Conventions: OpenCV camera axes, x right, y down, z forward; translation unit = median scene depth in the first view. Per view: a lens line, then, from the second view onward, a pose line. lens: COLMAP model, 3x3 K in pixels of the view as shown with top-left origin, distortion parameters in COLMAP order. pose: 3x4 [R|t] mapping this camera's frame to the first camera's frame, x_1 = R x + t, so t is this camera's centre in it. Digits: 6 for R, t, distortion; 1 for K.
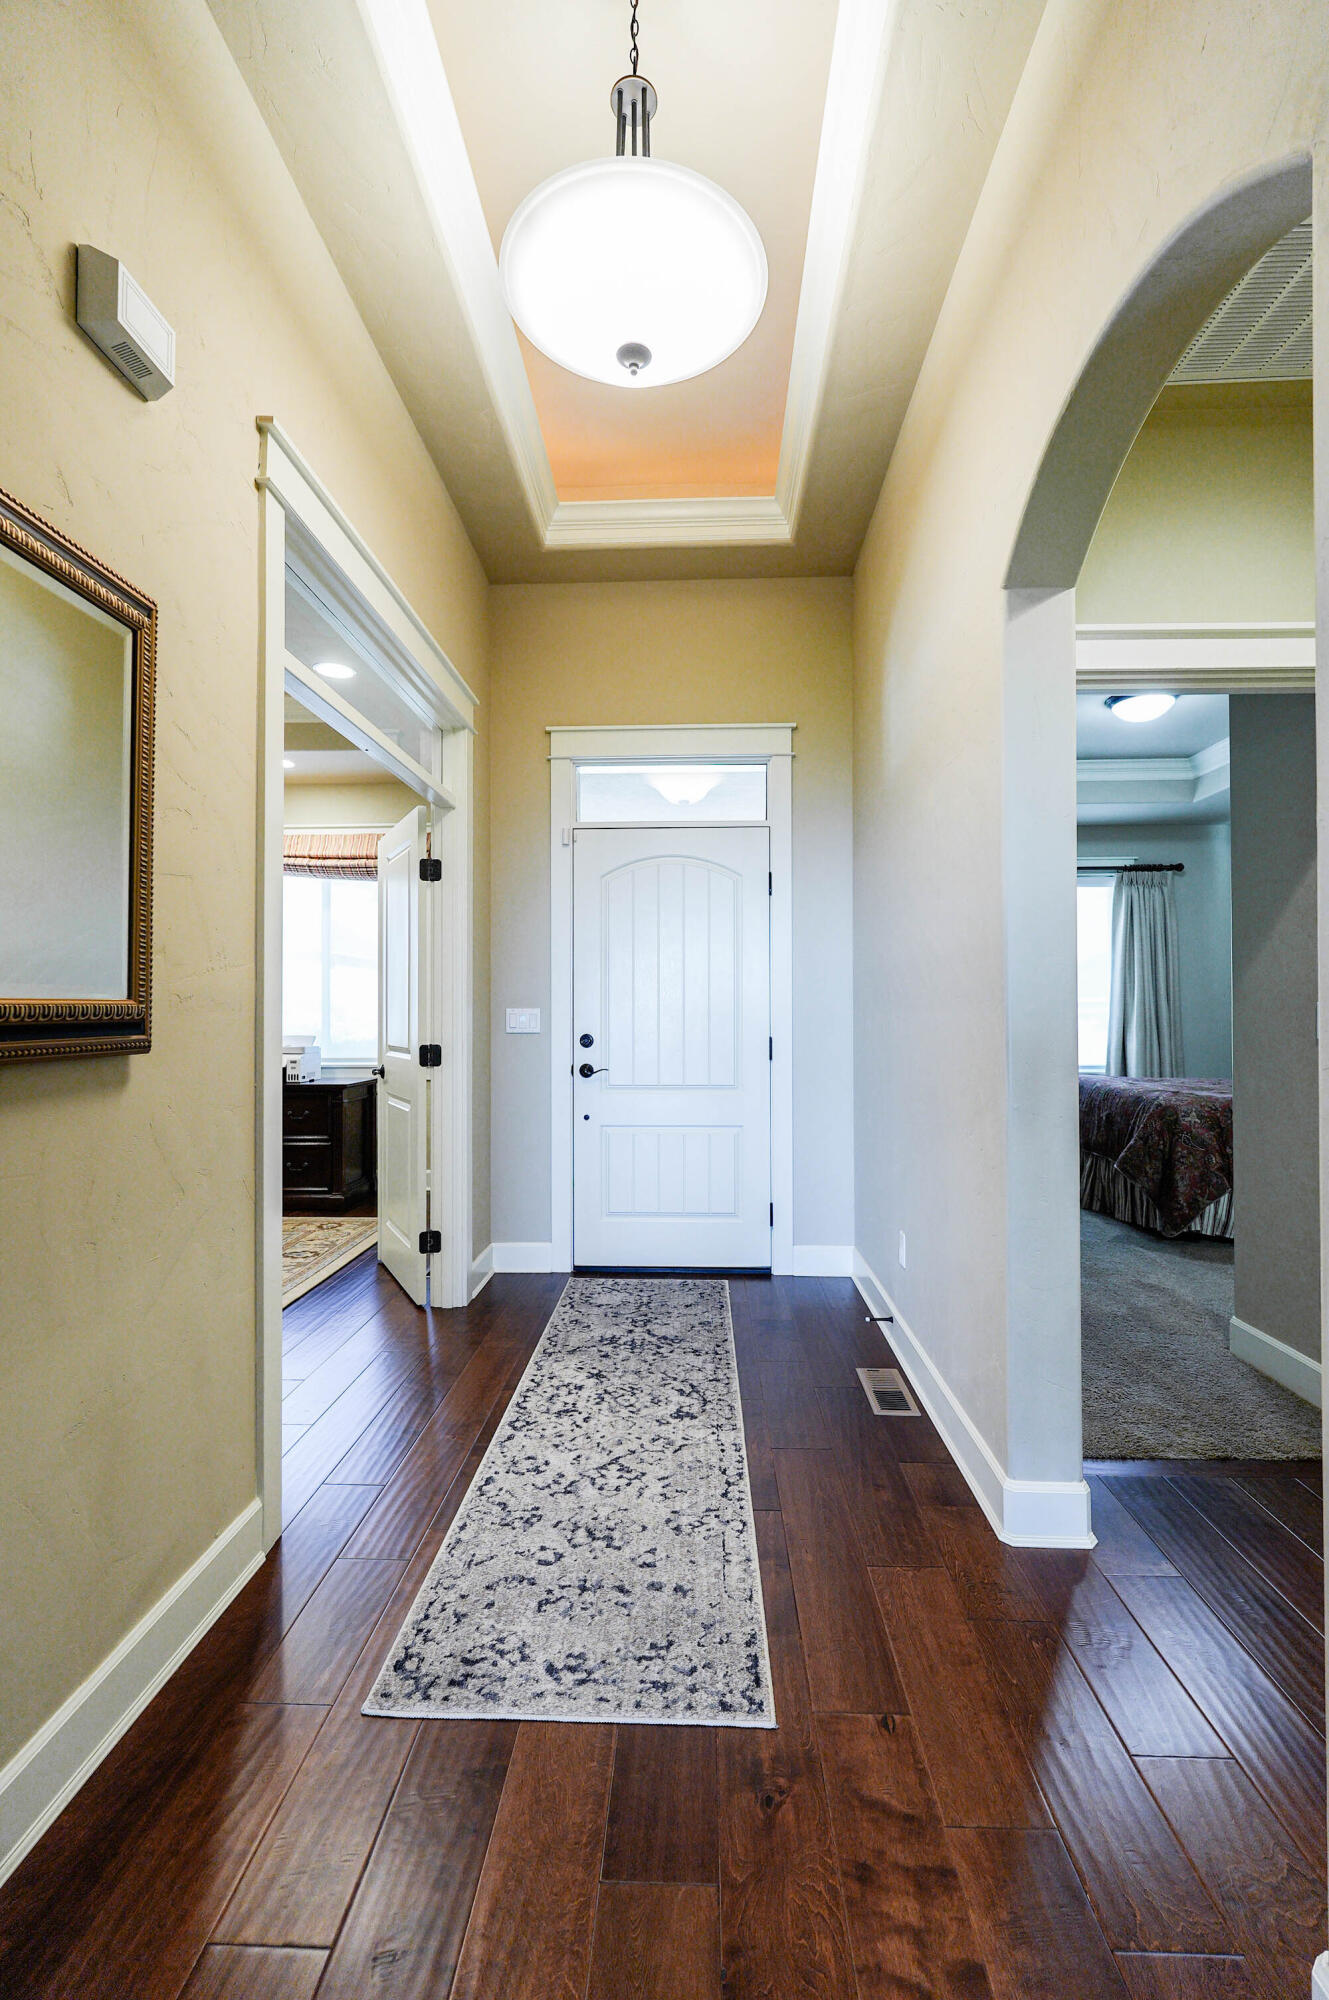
lens RADIAL K [[880.8, 0, 664.5], [0, 880.8, 1000.0], [0, 0, 1]] dist [0.000296, 0.000042]
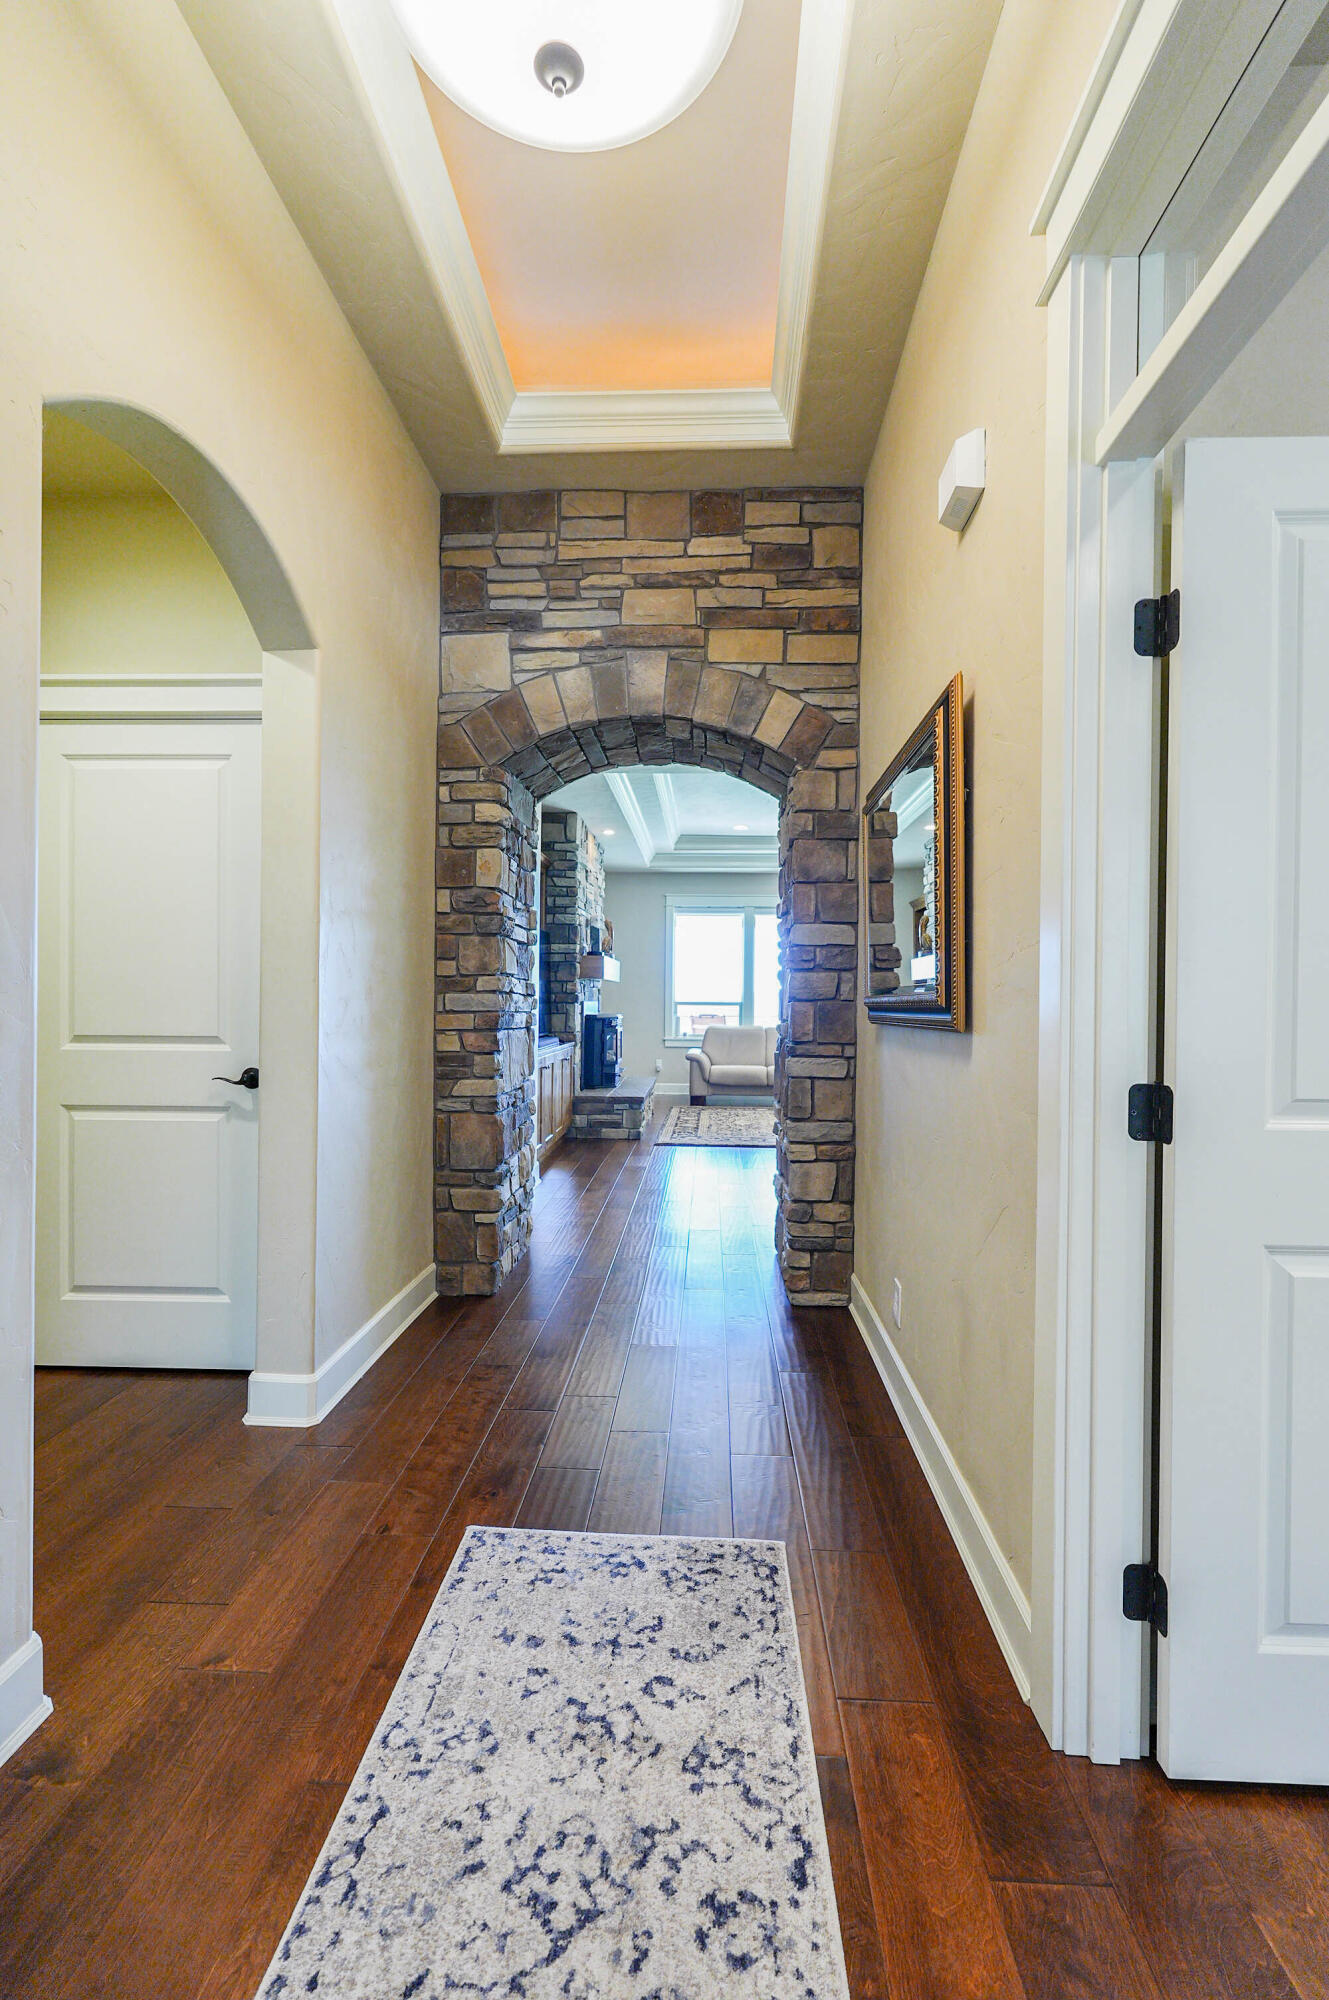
lens RADIAL K [[880.8, 0, 664.5], [0, 880.8, 1000.0], [0, 0, 1]] dist [0.000296, 0.000042]
pose [[-0.999937, -0.002279, 0.010969, -0.140796], [-0.002417, 0.999918, -0.012592, 0.025756], [-0.010939, -0.012617, -0.999861, 1.777277]]
